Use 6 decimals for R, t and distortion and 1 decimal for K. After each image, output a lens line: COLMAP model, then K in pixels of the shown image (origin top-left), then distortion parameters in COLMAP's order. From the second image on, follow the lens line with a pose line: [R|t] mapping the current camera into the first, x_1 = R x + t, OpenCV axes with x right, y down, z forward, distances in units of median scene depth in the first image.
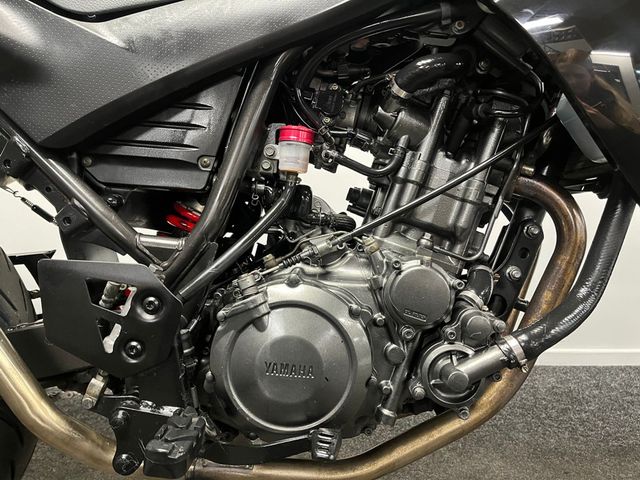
lens RADIAL K [[504.7, 0, 324.7], [0, 504.7, 238.6], [0, 0, 1]] dist [0.062615, -0.004367]
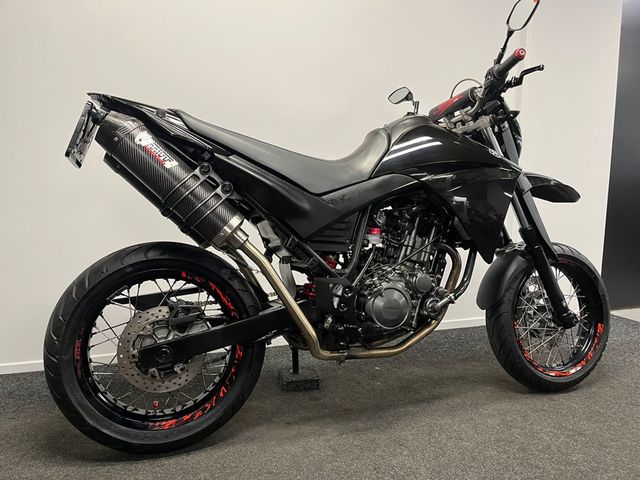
lens RADIAL K [[504.7, 0, 323.7], [0, 504.7, 242.2], [0, 0, 1]] dist [0.062615, -0.004367]
pose [[0.939976, -0.029374, 0.339974, -1.276300], [0.045319, 0.998209, -0.039052, -0.045608], [-0.338218, 0.052115, 0.939624, -1.548538]]
